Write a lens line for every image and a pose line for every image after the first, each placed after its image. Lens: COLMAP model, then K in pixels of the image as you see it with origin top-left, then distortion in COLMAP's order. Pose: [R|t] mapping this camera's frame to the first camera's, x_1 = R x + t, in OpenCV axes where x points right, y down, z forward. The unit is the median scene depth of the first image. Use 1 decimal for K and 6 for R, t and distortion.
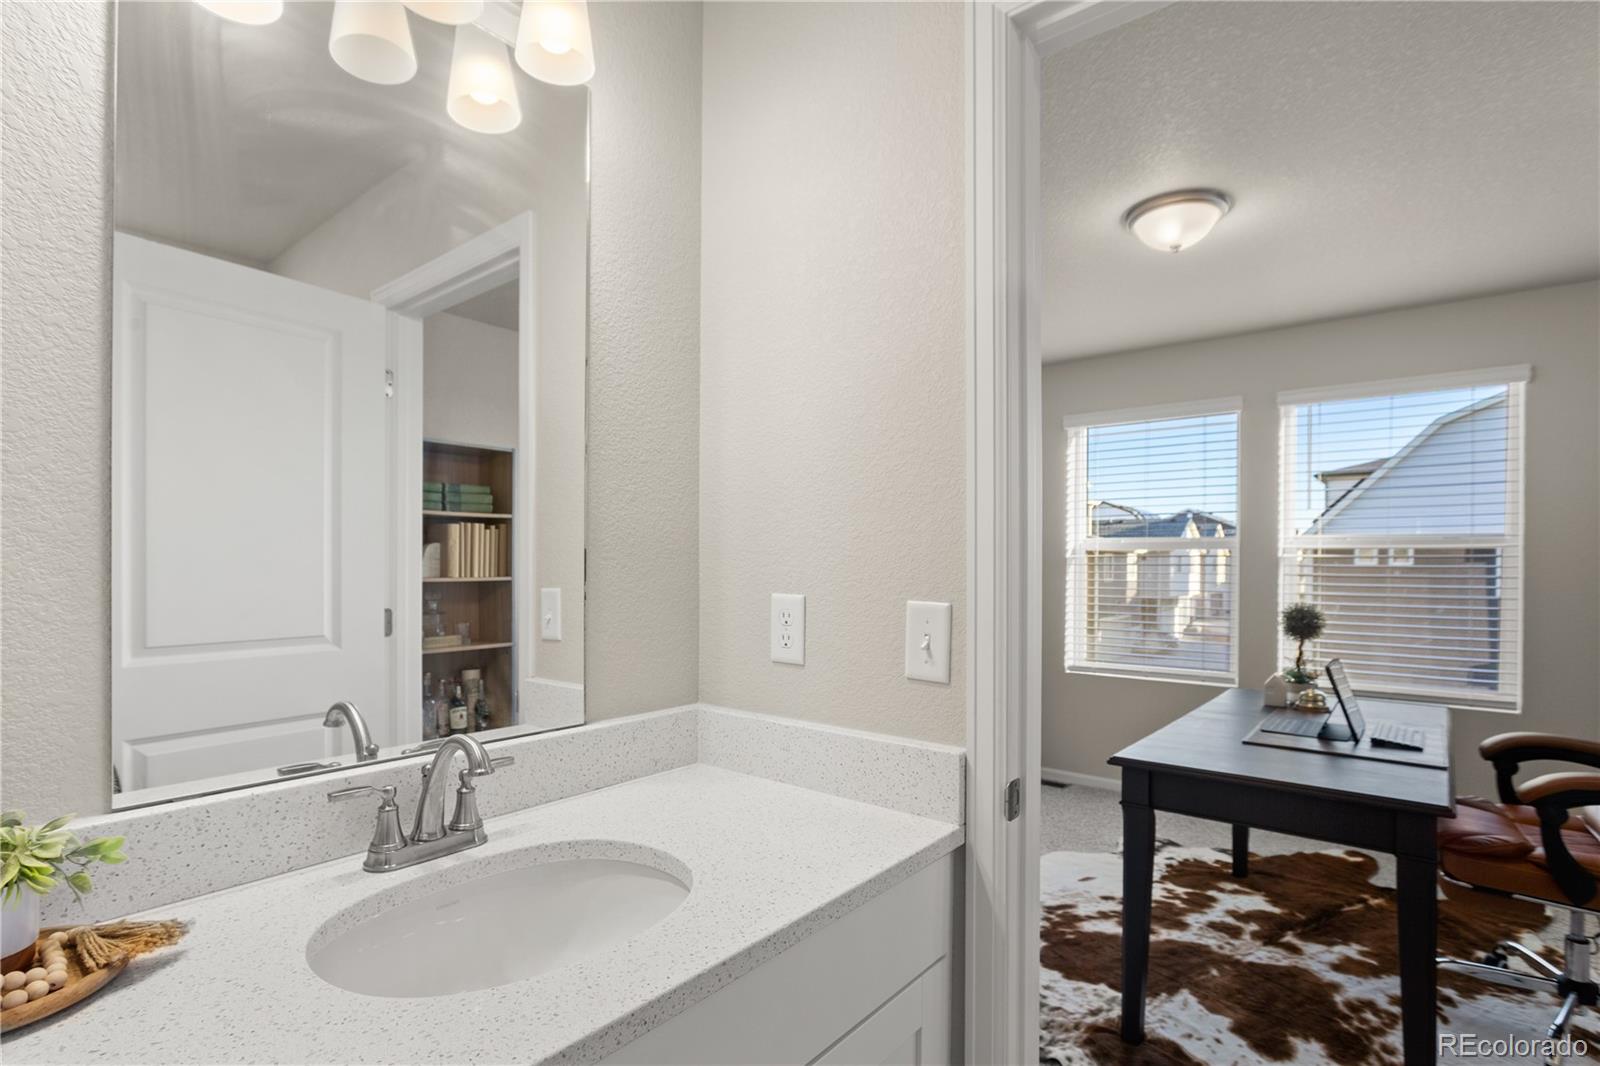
lens RADIAL K [[781.4, 0, 800.0], [0, 781.4, 533.0], [0, 0, 1]] dist [-0.021424, 0.014546]
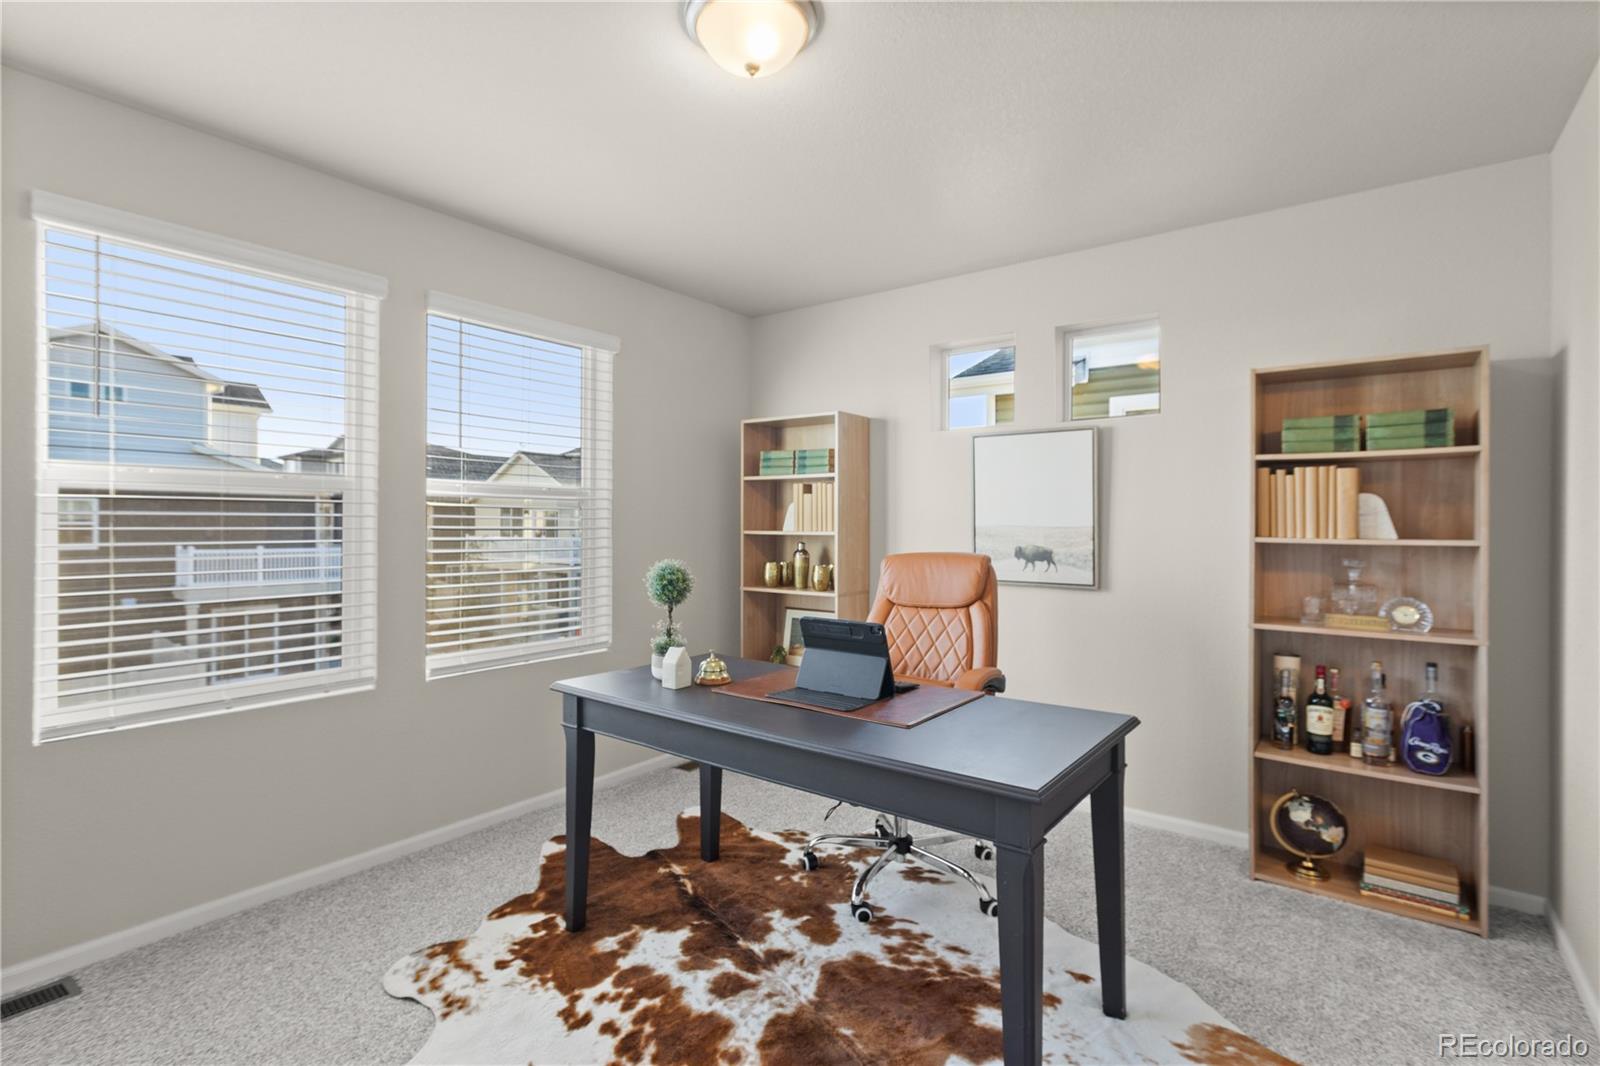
lens RADIAL K [[761.5, 0, 800.0], [0, 761.5, 533.0], [0, 0, 1]] dist [0.001715, 0.001533]
pose [[-0.032139, -0.015238, 0.999367, -0.205375], [-0.044956, 0.998894, 0.013785, 0.049509], [-0.998472, -0.044484, -0.032788, 0.992383]]
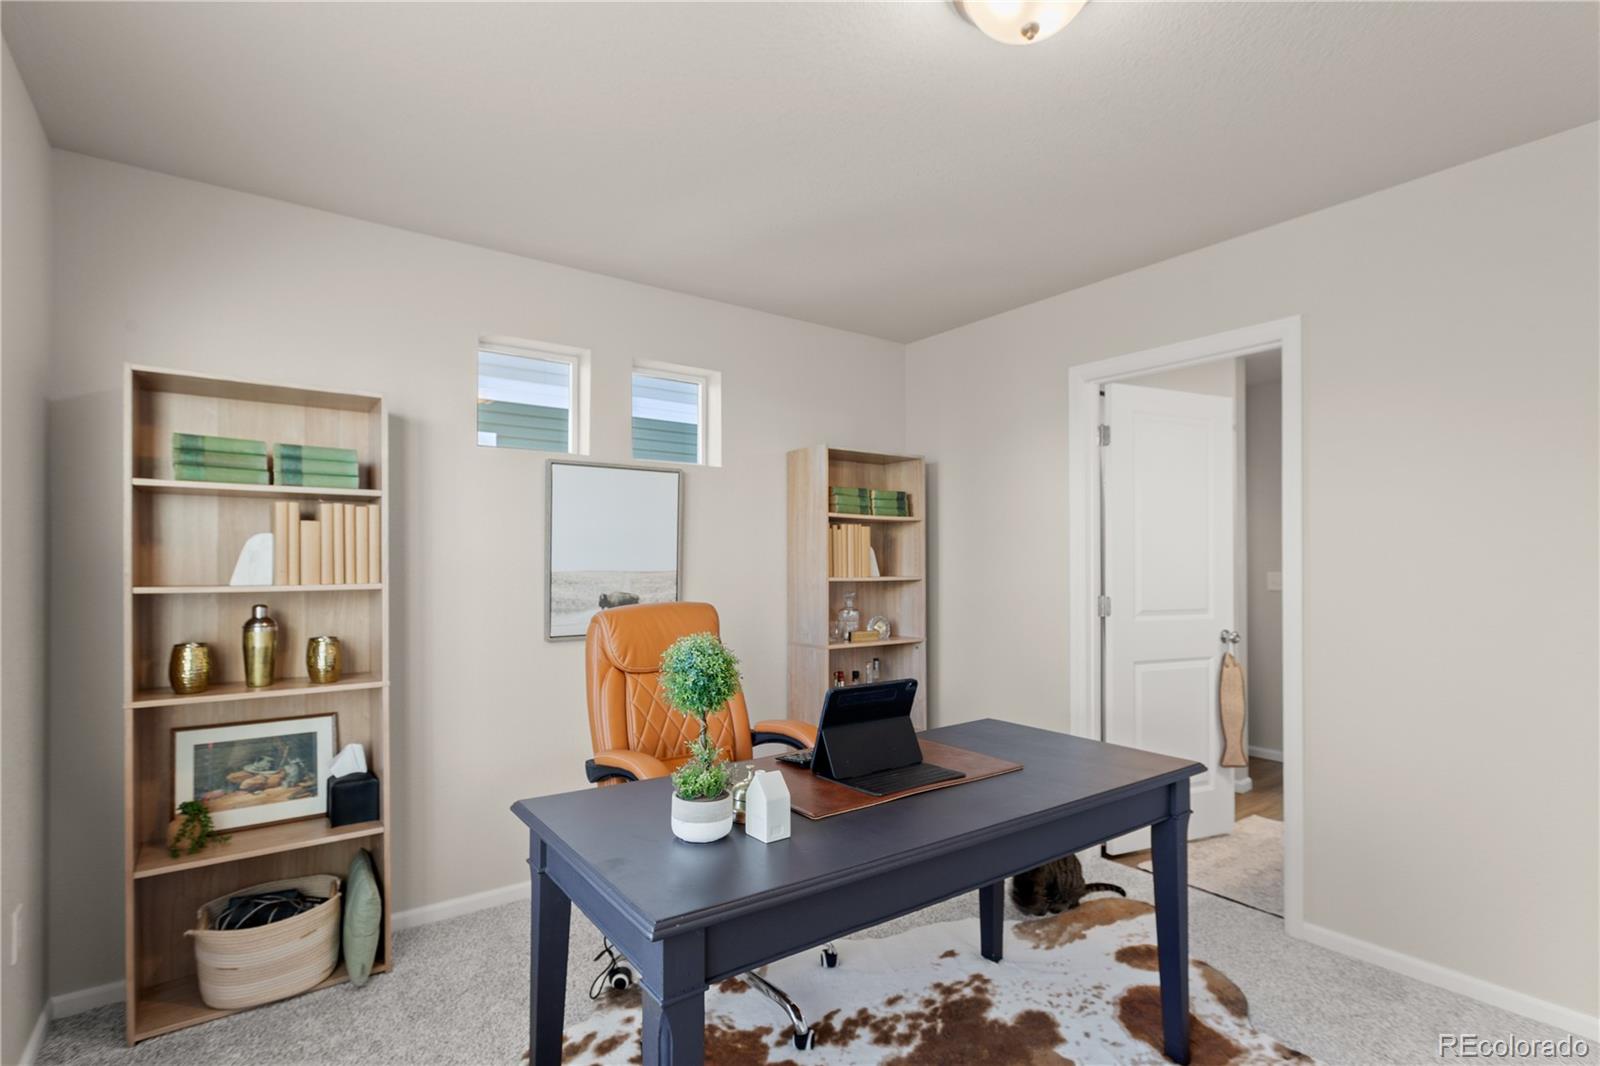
lens RADIAL K [[771.0, 0, 798.1], [0, 771.0, 556.6], [0, 0, 1]] dist [0.001978, 0.000948]
pose [[-0.966521, -0.001791, 0.256581, 0.503489], [-0.013402, 0.998963, -0.043512, 0.064876], [-0.256237, -0.045494, -0.965543, 1.632538]]
